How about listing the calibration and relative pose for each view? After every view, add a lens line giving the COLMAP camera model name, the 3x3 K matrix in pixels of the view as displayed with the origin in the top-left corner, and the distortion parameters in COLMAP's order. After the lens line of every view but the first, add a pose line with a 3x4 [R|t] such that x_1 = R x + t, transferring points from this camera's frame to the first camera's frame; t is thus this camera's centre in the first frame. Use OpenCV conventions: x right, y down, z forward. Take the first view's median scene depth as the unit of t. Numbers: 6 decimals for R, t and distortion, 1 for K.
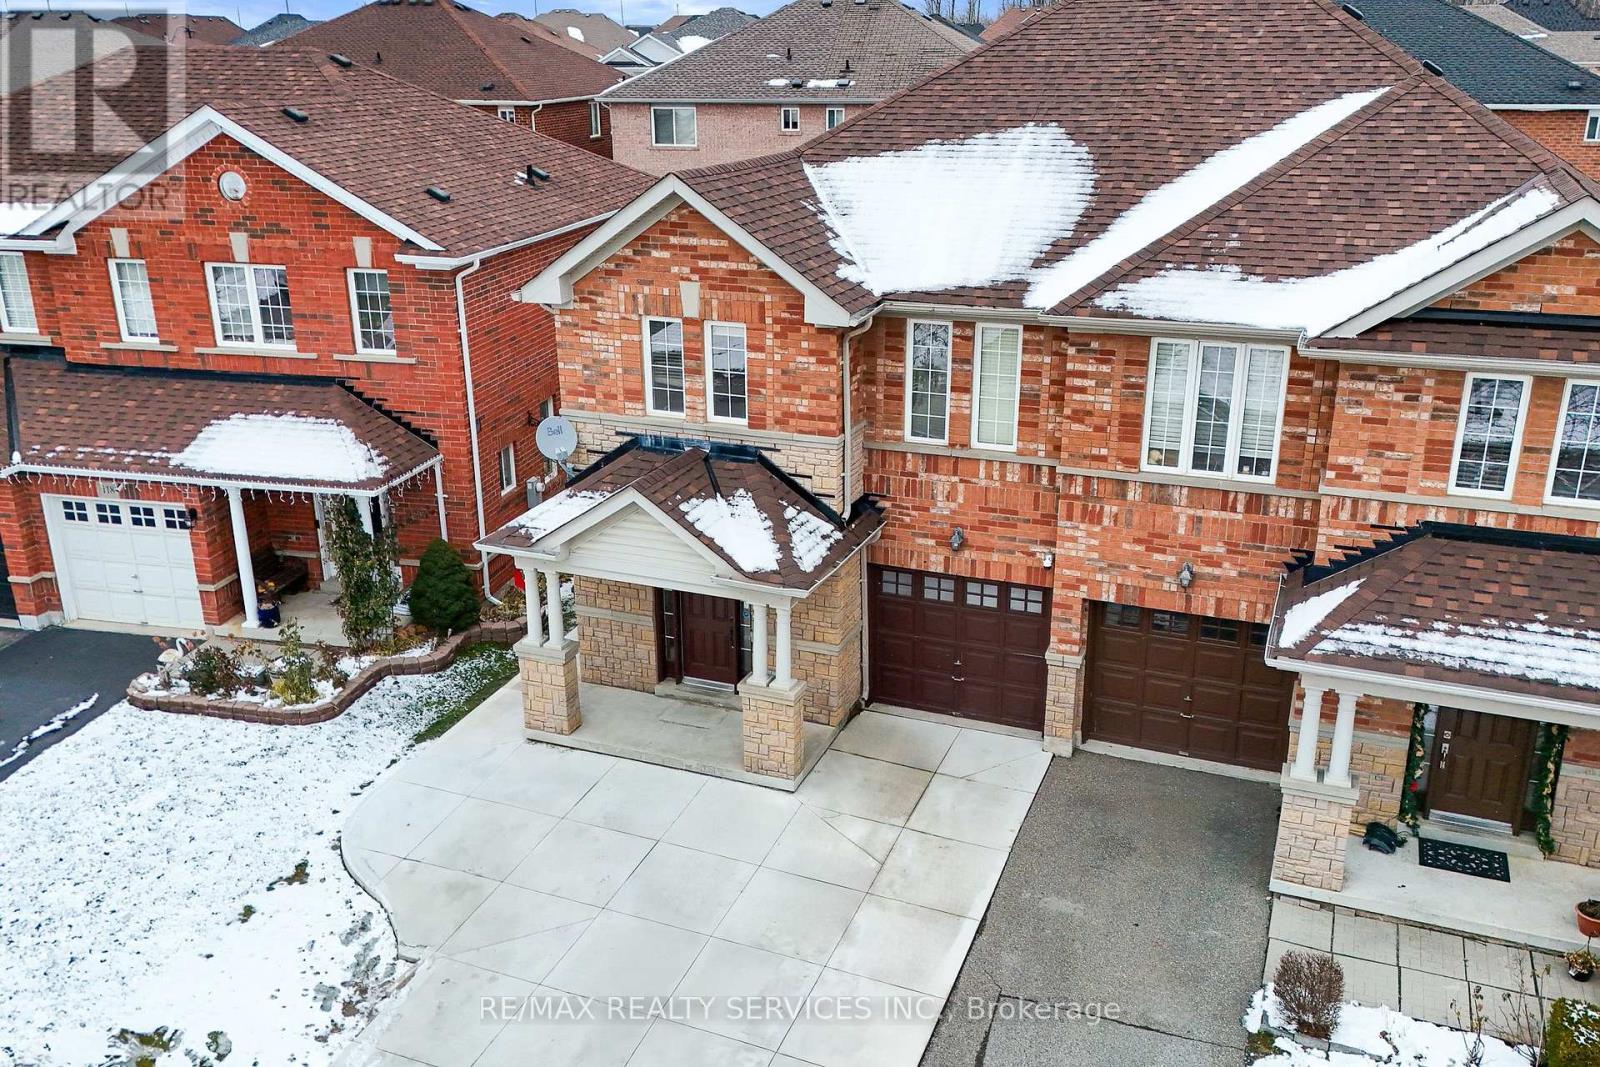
lens RADIAL K [[1383.9, 0, 800.0], [0, 1383.9, 533.5], [0, 0, 1]] dist [0.159062, -0.003984]
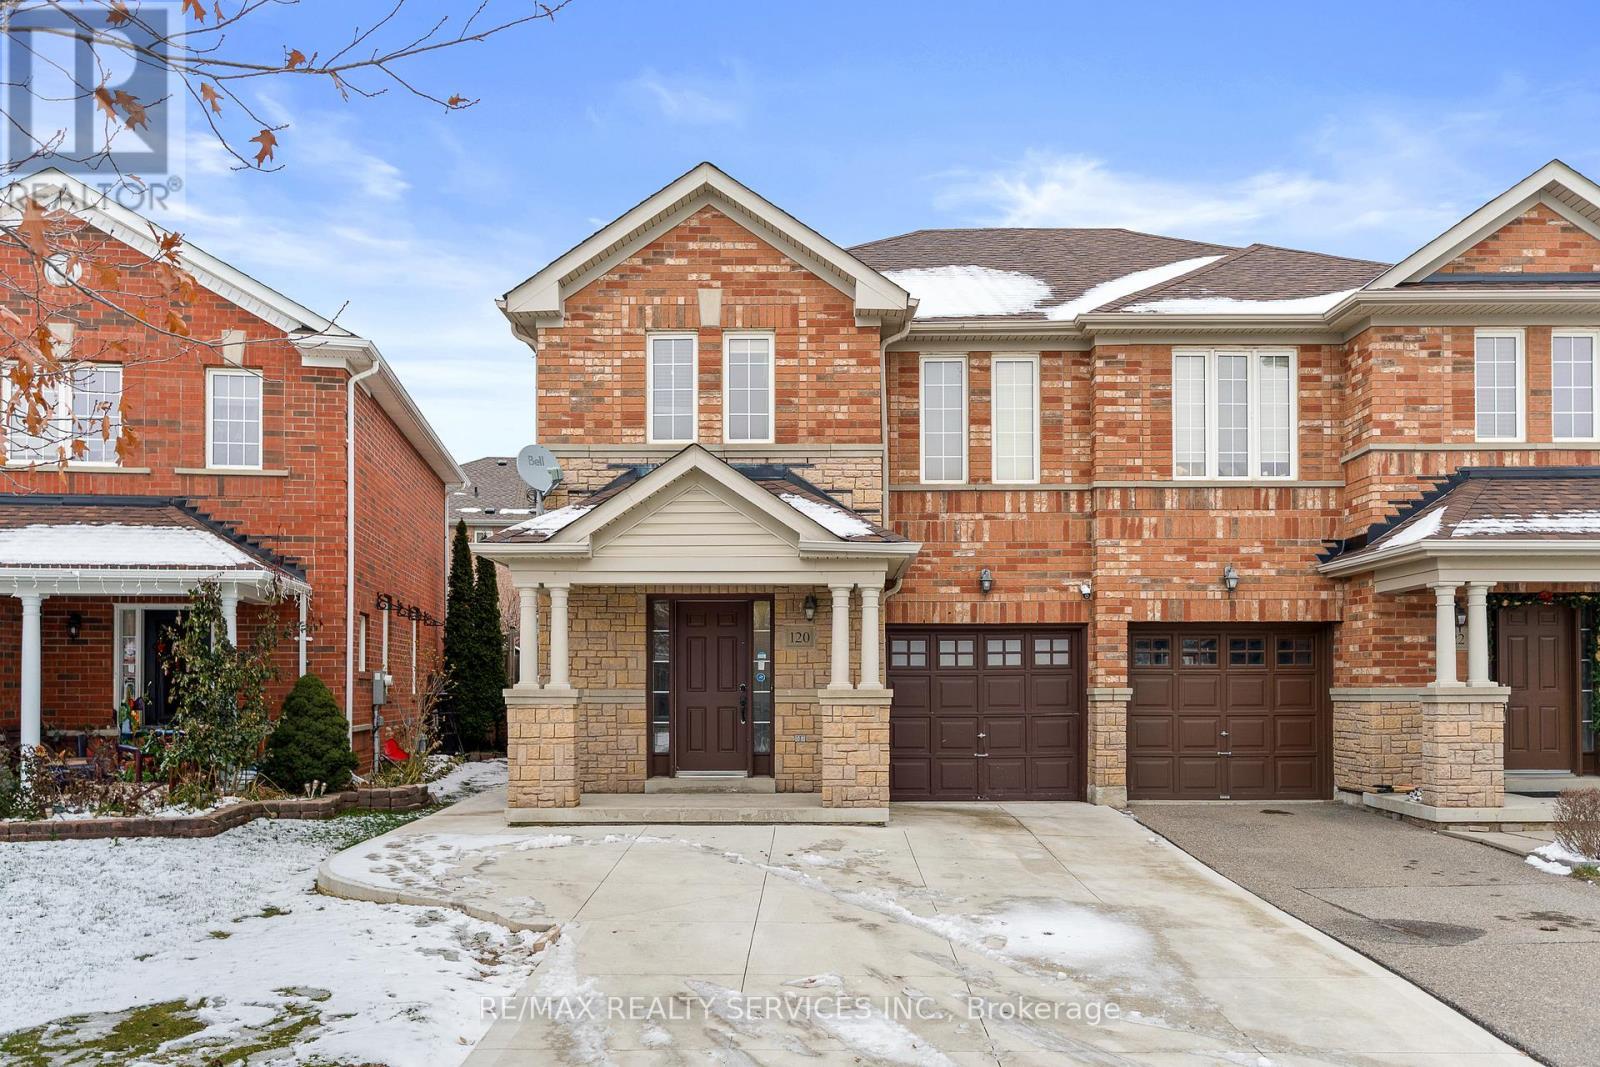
lens RADIAL K [[1241.7, 0, 794.1], [0, 1241.7, 690.3], [0, 0, 1]] dist [-0.008481, 0.125797]
pose [[0.928431, 0.014029, 0.371241, -0.332713], [0.118173, 0.936231, -0.330917, 0.352002], [-0.352210, 0.351105, 0.867568, 0.359780]]
